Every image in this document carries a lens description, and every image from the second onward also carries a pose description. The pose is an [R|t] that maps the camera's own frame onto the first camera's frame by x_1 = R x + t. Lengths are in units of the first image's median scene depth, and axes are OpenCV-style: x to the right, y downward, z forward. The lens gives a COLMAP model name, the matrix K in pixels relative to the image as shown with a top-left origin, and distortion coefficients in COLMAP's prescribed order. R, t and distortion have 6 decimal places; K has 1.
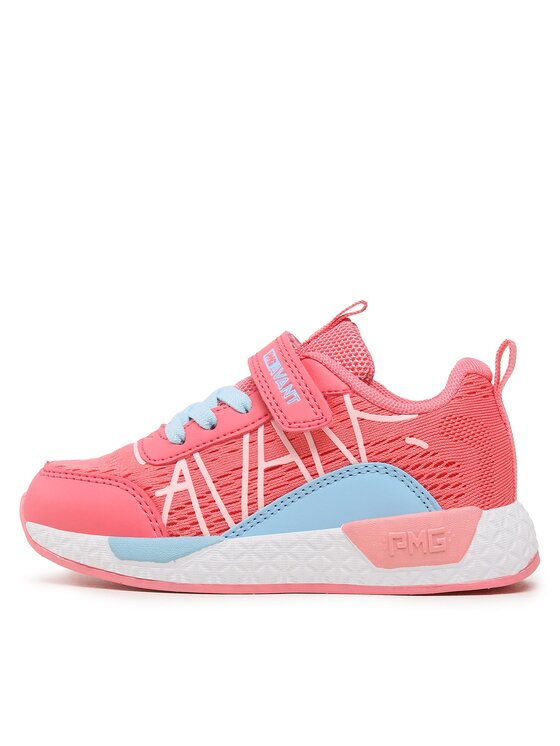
lens RADIAL K [[1649.5, 0, 280.5], [0, 1649.5, 373.6], [0, 0, 1]] dist [0.216110, 0.000000]
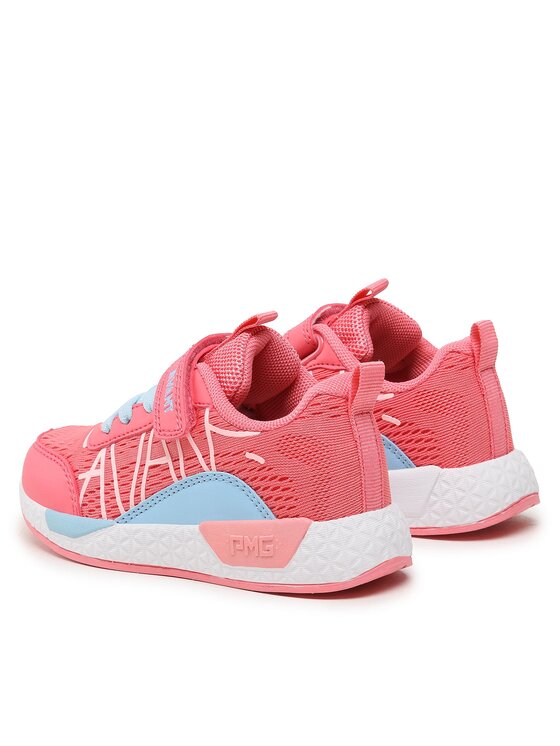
lens RADIAL K [[2170.2, 0, 279.4], [0, 2170.2, 371.4], [0, 0, 1]] dist [1.137640, 0.000000]
pose [[0.835760, 0.079922, -0.543247, 0.889616], [0.020579, 0.984097, 0.176438, -0.274440], [0.548709, -0.158639, 0.820824, -0.186693]]
